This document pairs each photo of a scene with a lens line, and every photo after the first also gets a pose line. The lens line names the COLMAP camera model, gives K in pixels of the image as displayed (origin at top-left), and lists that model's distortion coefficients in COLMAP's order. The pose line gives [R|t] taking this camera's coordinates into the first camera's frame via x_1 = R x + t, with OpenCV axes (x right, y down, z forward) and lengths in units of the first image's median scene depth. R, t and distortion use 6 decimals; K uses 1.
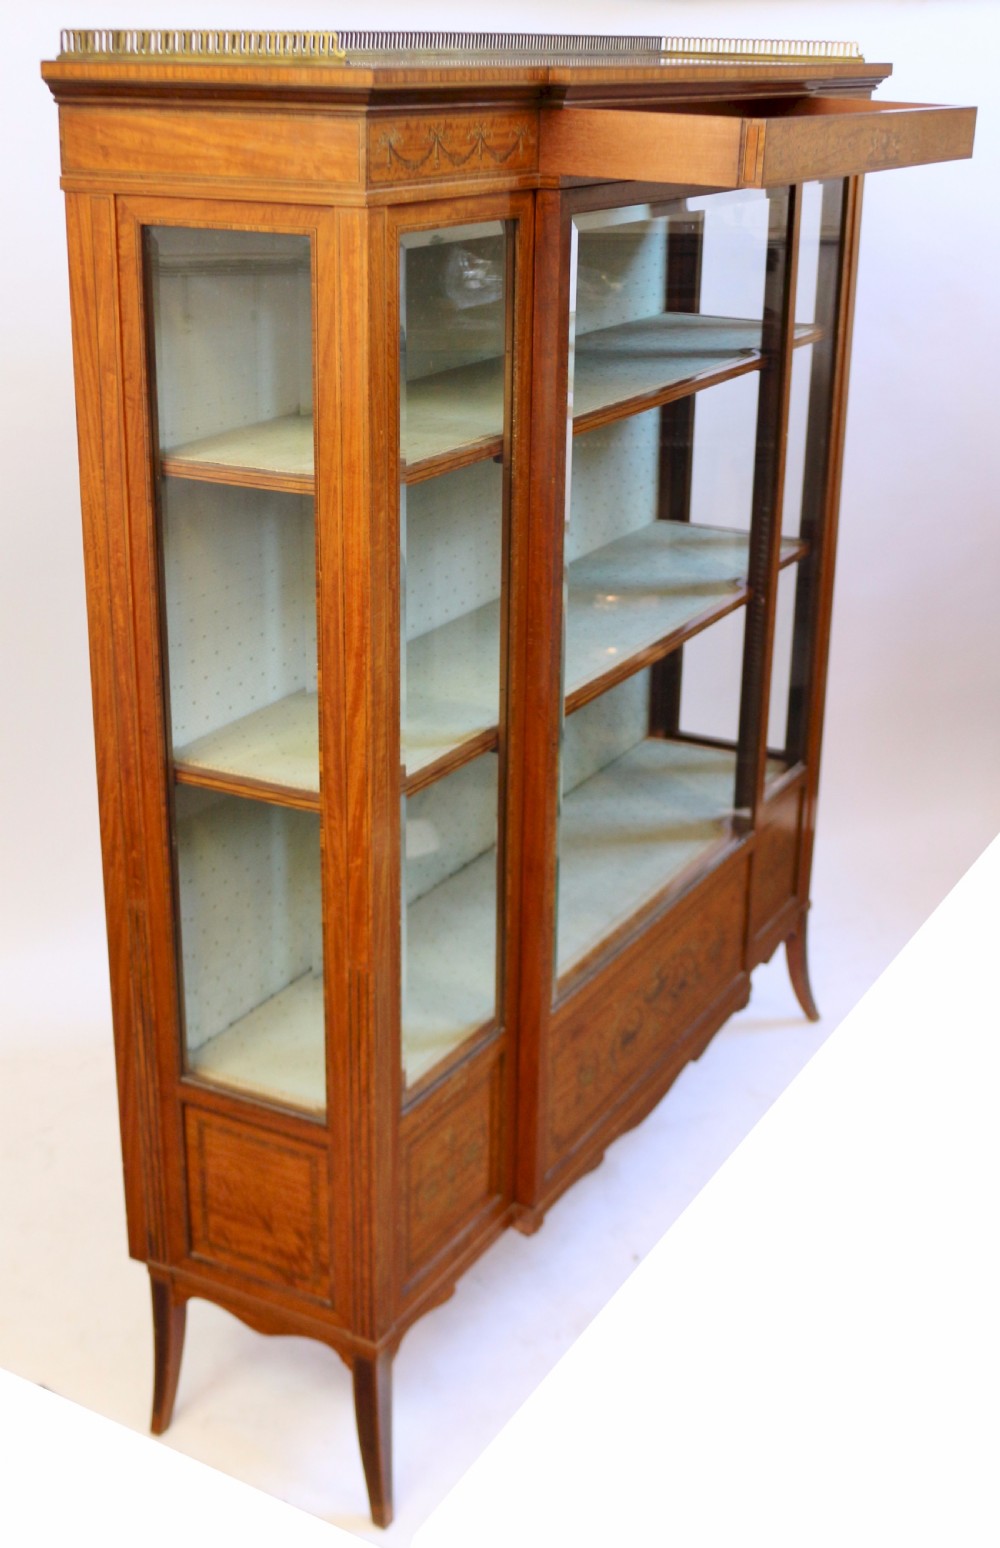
lens RADIAL K [[1938.6, 0, 500.0], [0, 1938.6, 774.0], [0, 0, 1]] dist [-0.093178, 0.001463]
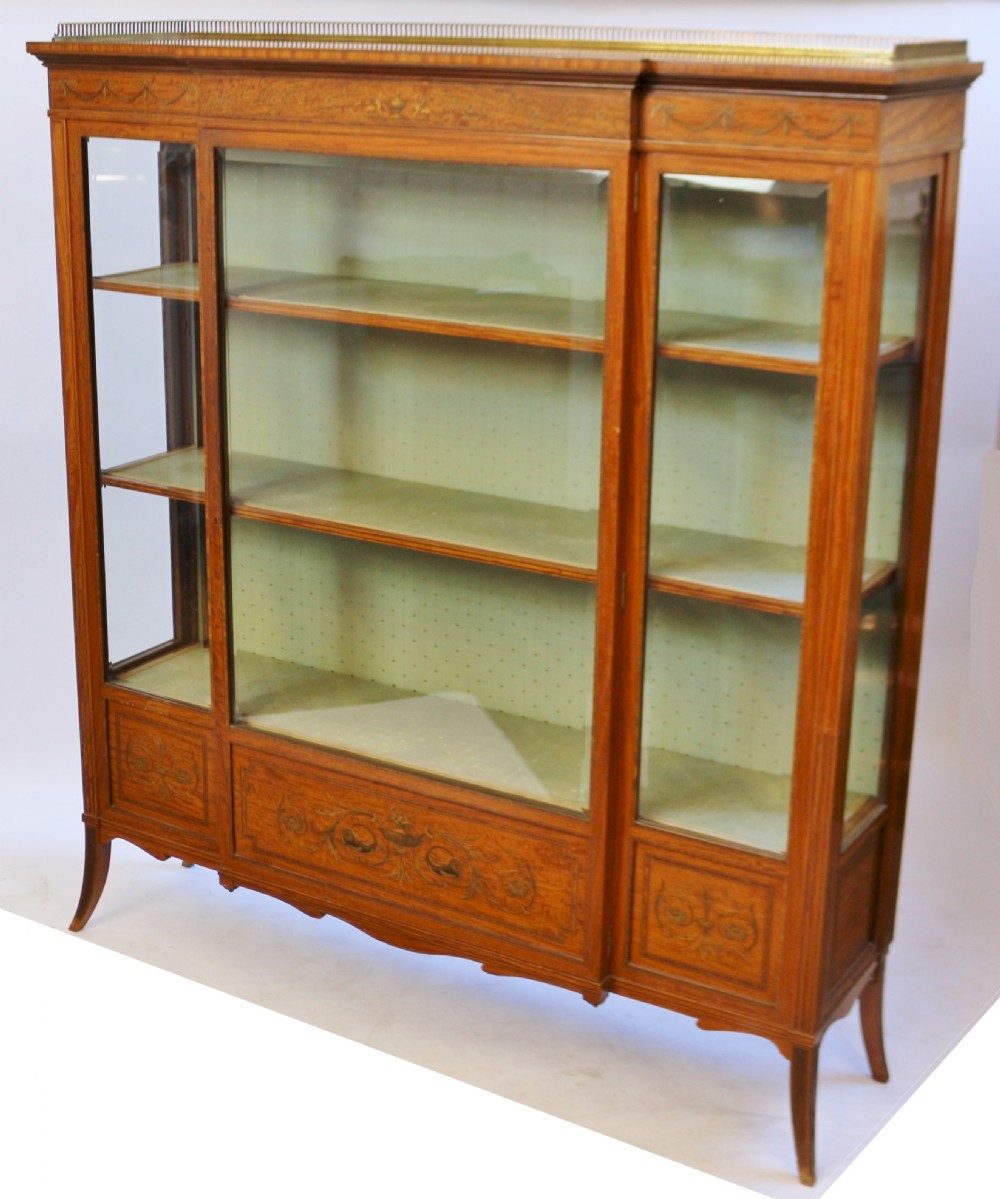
lens RADIAL K [[1889.8, 0, 500.0], [0, 1889.8, 599.5], [0, 0, 1]] dist [-0.116241, 0.017732]
pose [[-0.040548, 0.287899, -0.956802, 1.429873], [-0.375302, 0.883084, 0.281623, -0.452998], [0.926015, 0.370509, 0.072242, 1.185042]]
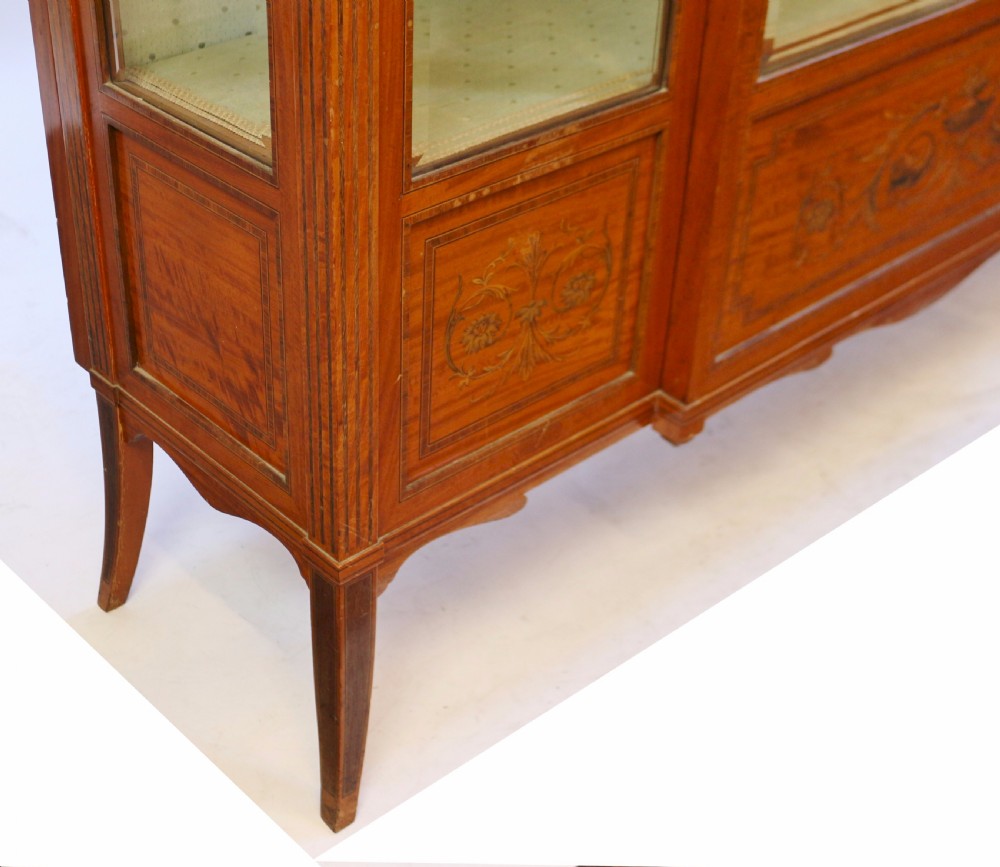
lens RADIAL K [[1571.0, 0, 500.0], [0, 1571.0, 433.5], [0, 0, 1]] dist [-0.035487, -0.108300]
pose [[0.953500, 0.192525, -0.231886, 0.093968], [-0.132389, 0.958730, 0.251616, 0.132176], [0.270759, -0.209217, 0.939637, 0.580361]]
